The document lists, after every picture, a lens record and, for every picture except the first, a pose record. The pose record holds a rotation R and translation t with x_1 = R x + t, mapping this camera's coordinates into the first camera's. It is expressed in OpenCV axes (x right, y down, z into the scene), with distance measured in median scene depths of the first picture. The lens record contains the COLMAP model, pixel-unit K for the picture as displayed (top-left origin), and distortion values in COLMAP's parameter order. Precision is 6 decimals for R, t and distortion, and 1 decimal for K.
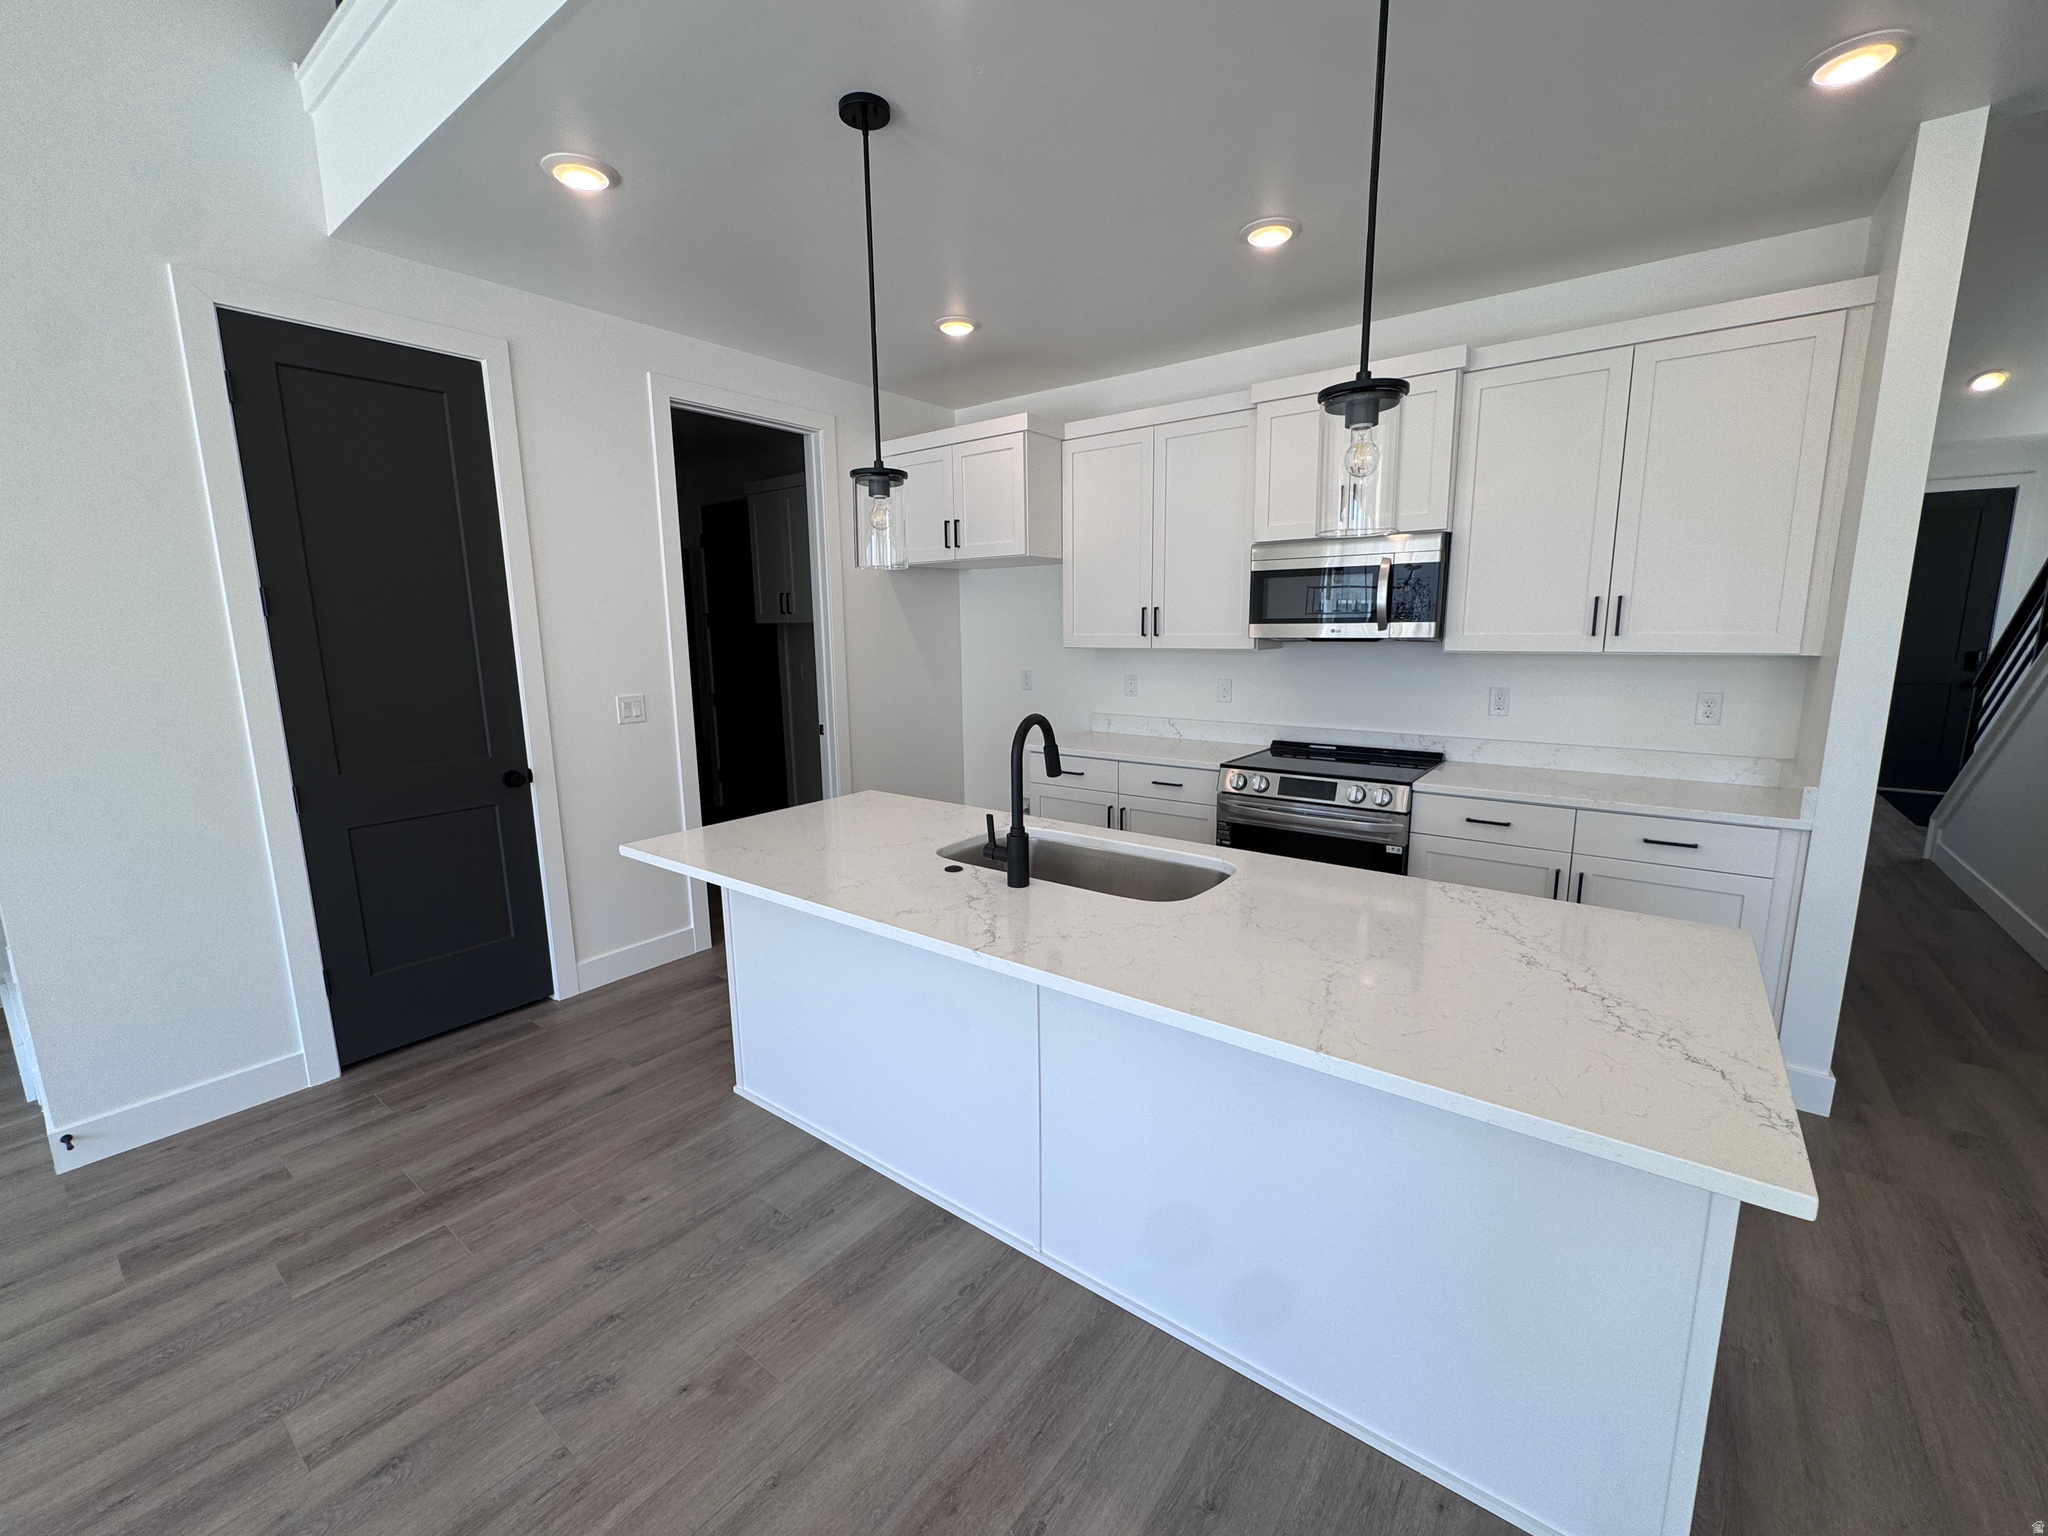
lens RADIAL K [[835.9, 0, 1024.0], [0, 835.9, 768.0], [0, 0, 1]] dist [0.012658, -0.007110]
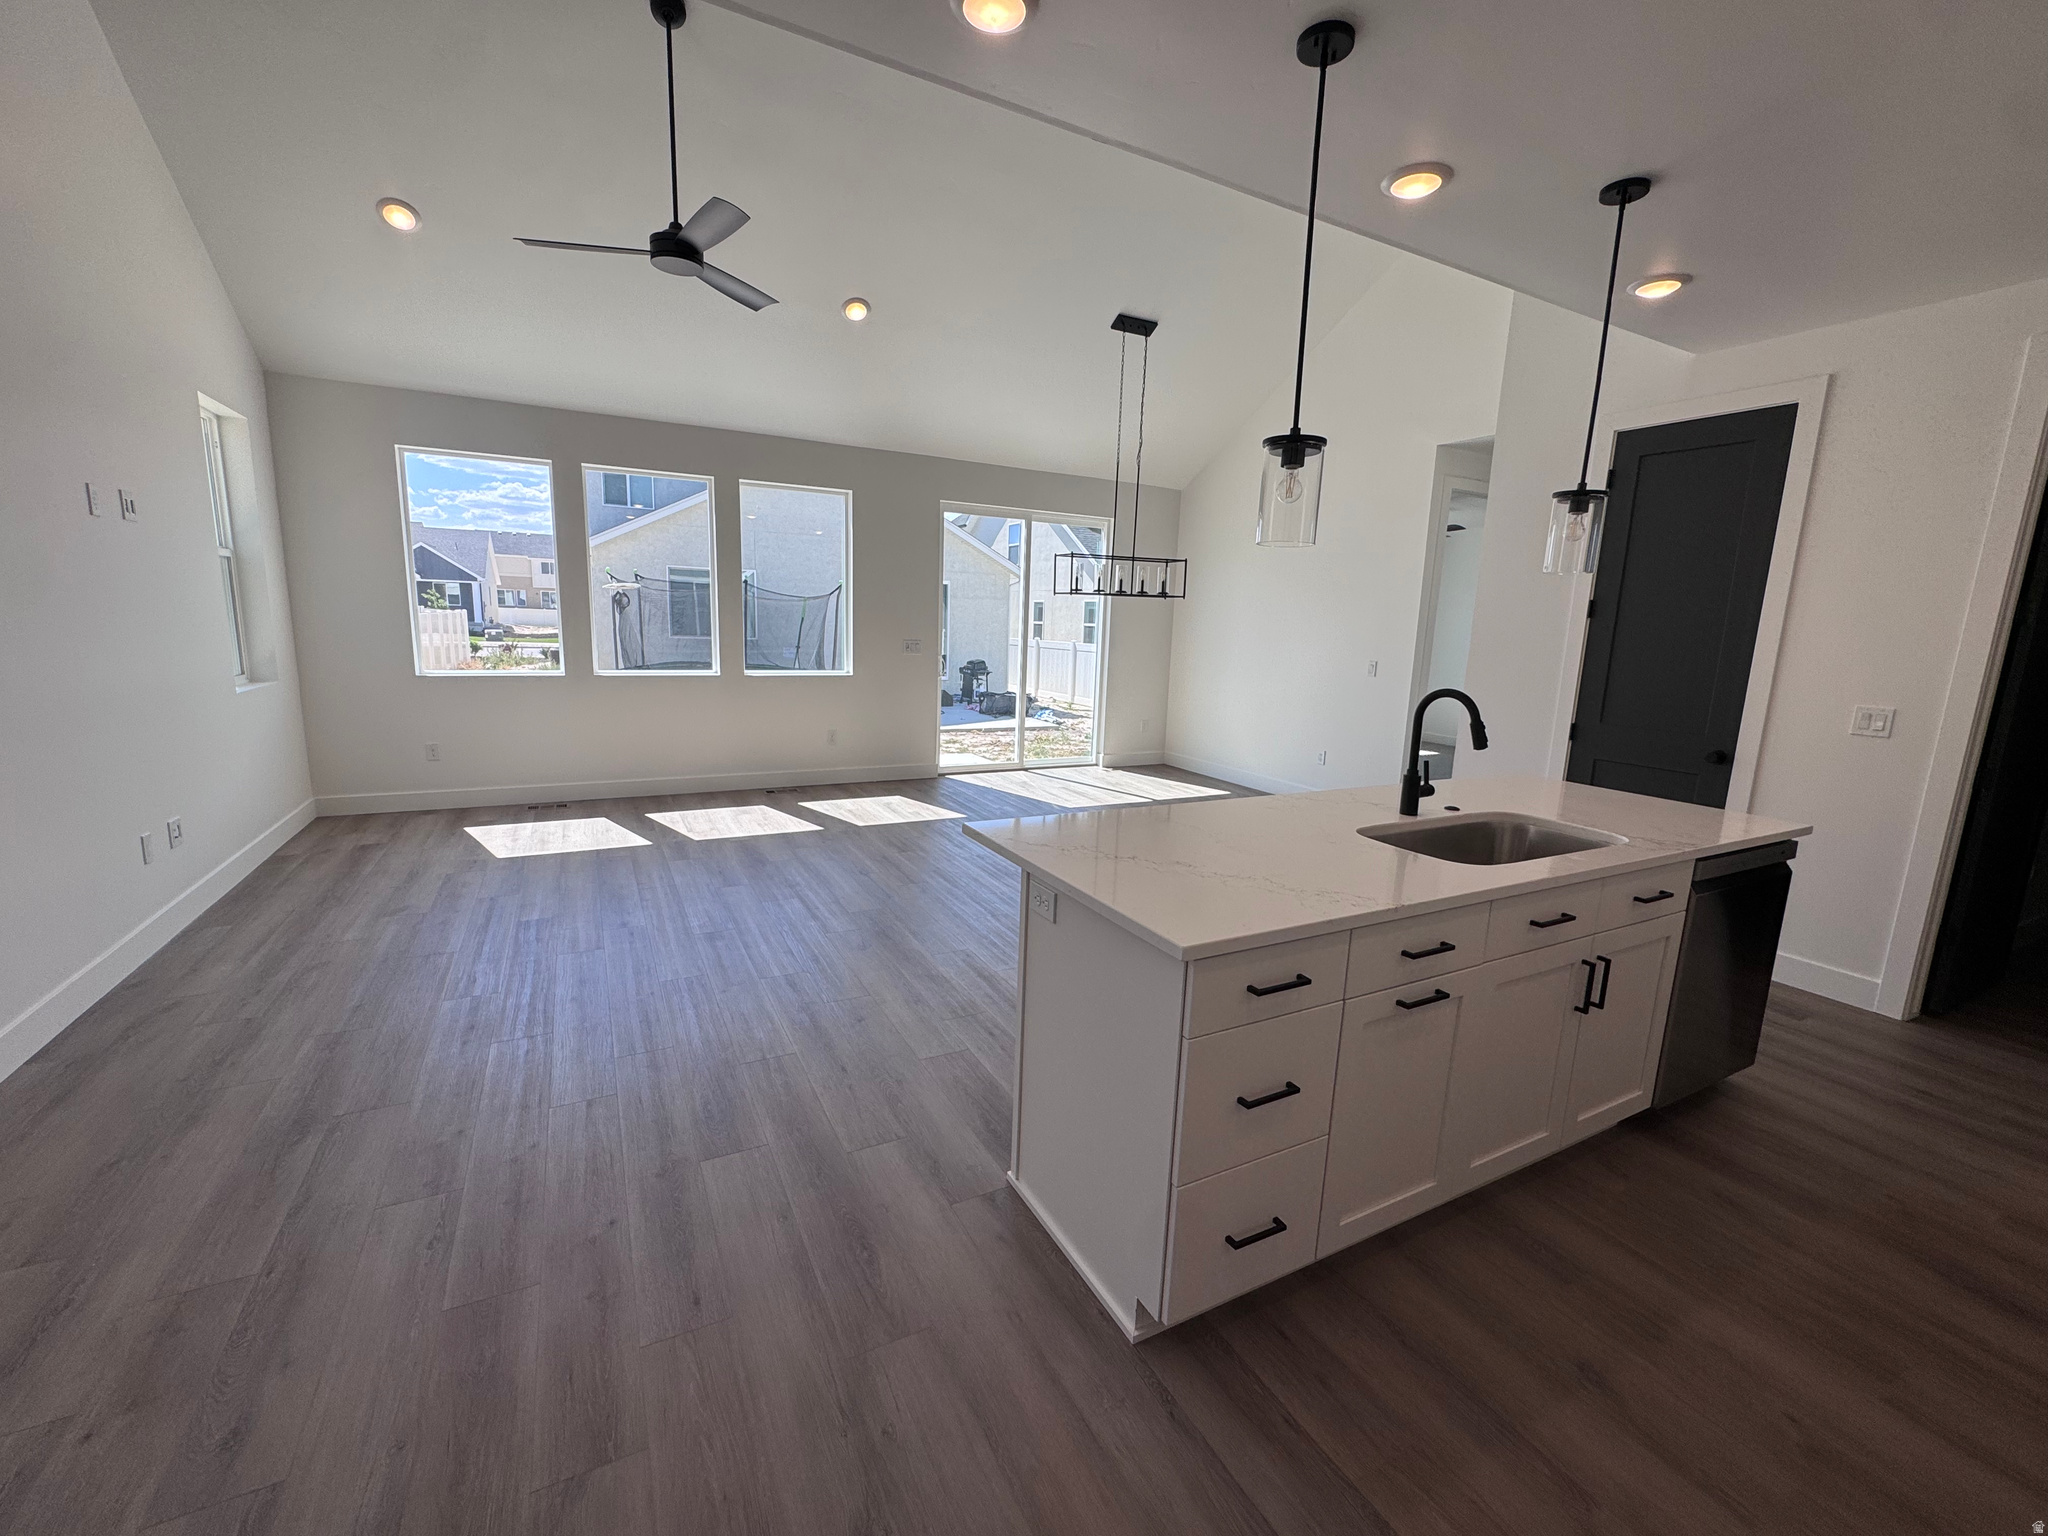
lens RADIAL K [[835.9, 0, 1024.0], [0, 835.9, 768.0], [0, 0, 1]] dist [0.012658, -0.007110]
pose [[-0.417544, 0.153072, -0.895671, 1.327475], [-0.180634, 0.952052, 0.246916, -0.137247], [0.890522, 0.264887, -0.369873, 0.878208]]
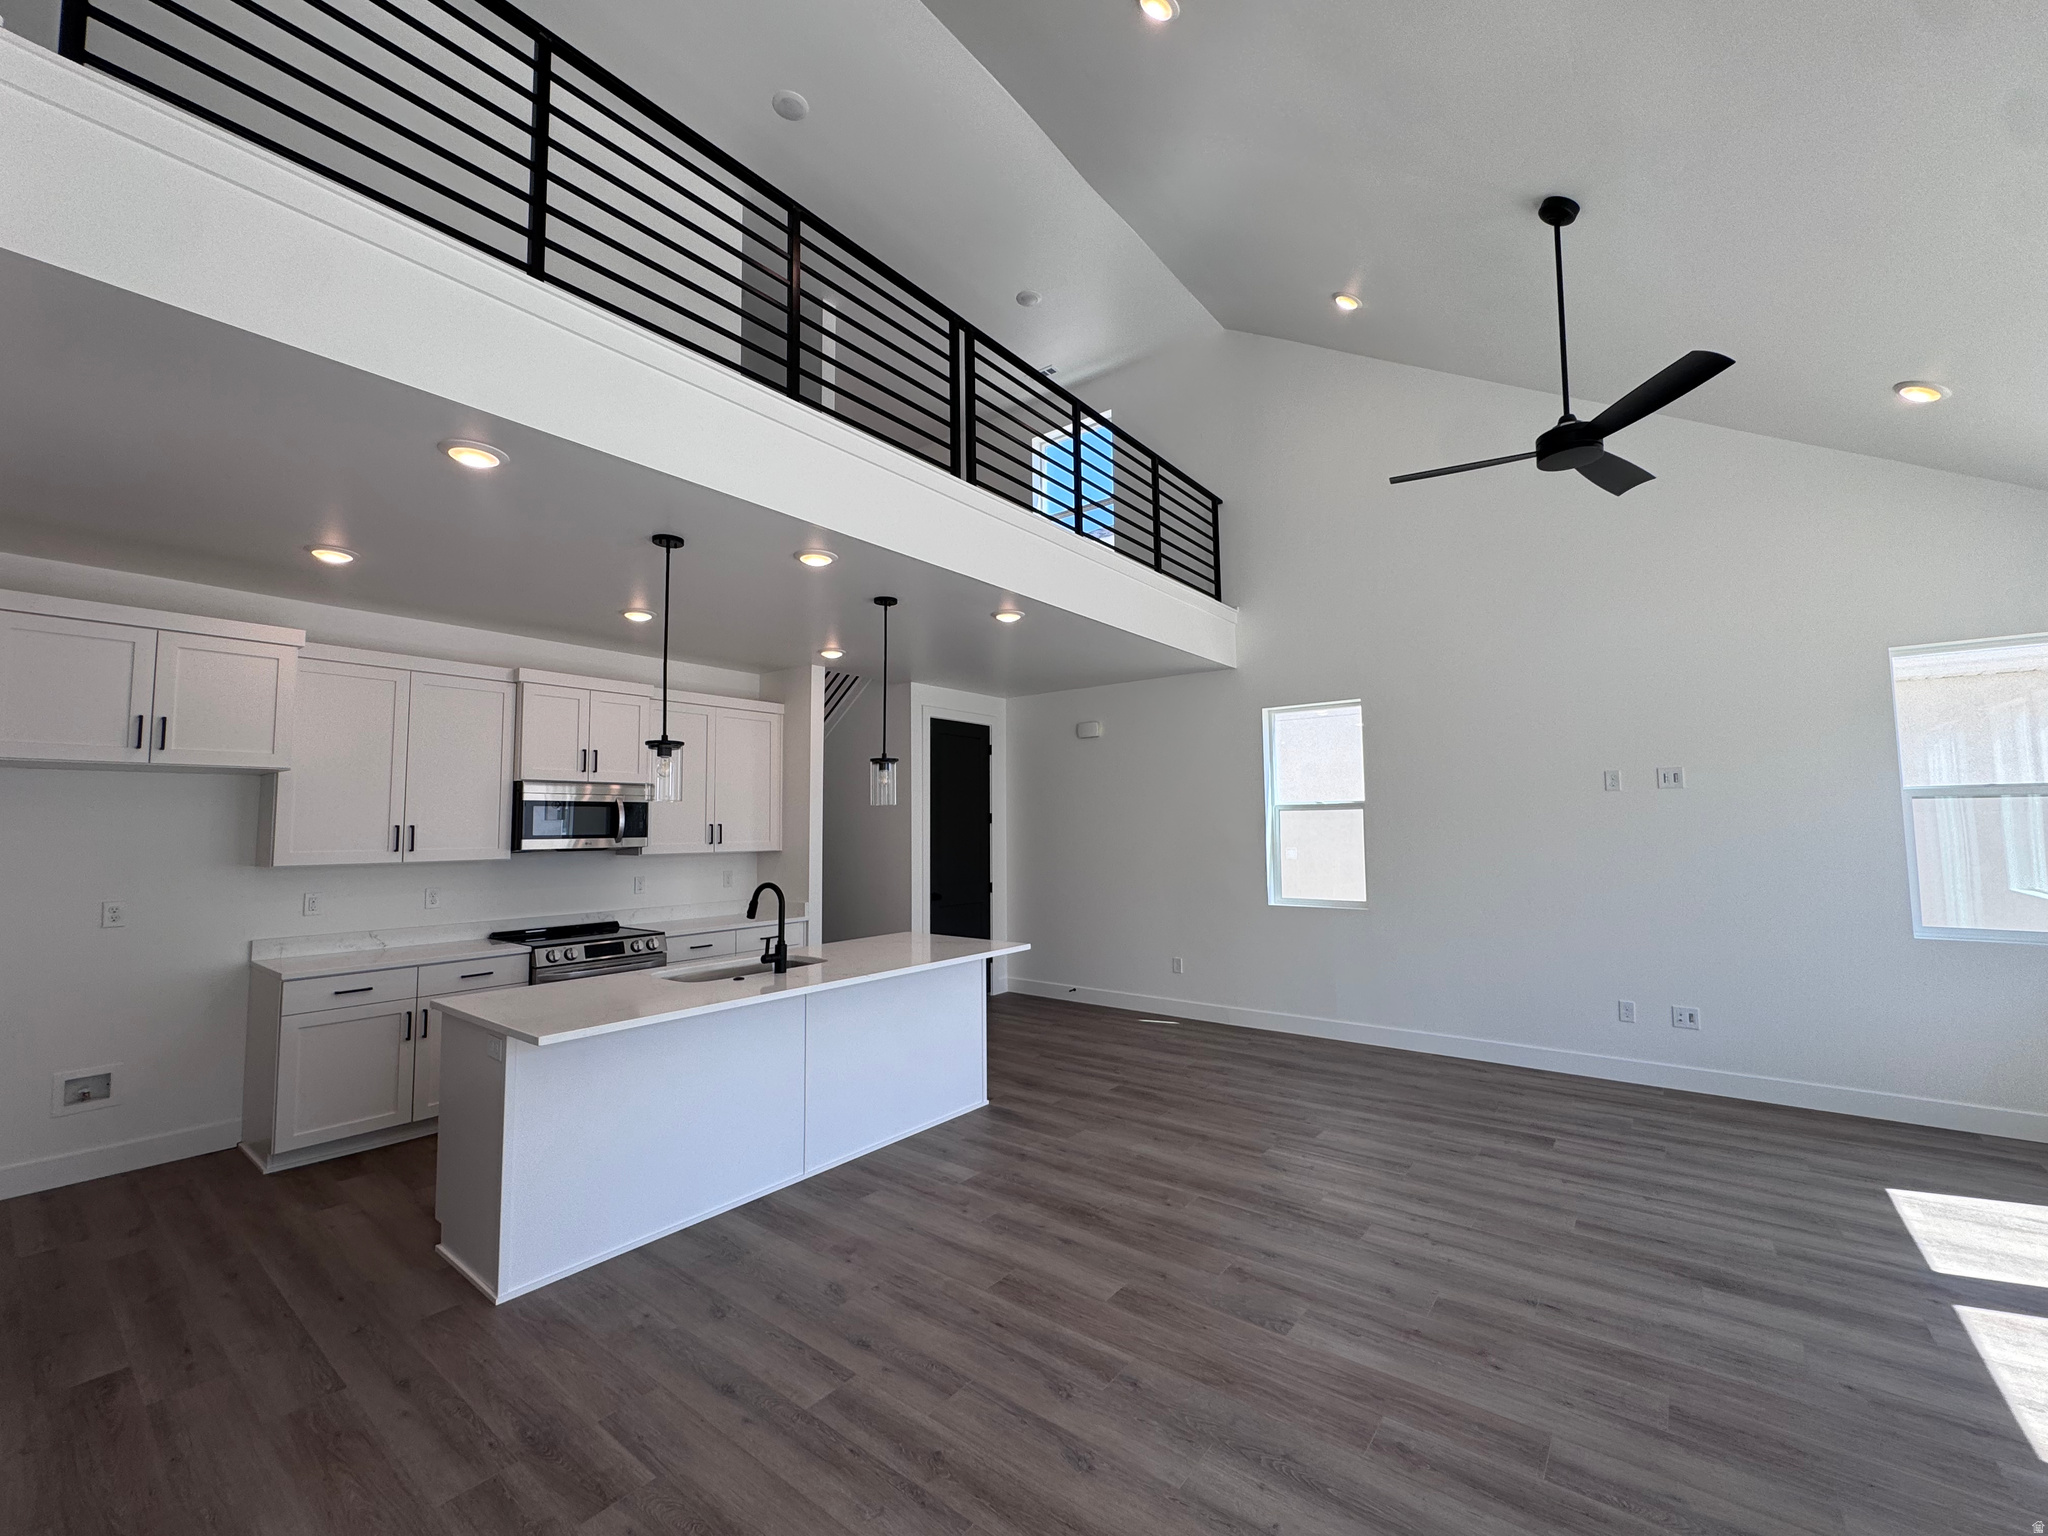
lens RADIAL K [[835.9, 0, 1024.0], [0, 835.9, 768.0], [0, 0, 1]] dist [0.012658, -0.007110]
pose [[0.013614, 0.080138, 0.996691, -1.806767], [0.177280, 0.980798, -0.081282, -0.061283], [-0.984066, 0.177800, -0.000854, 0.358943]]
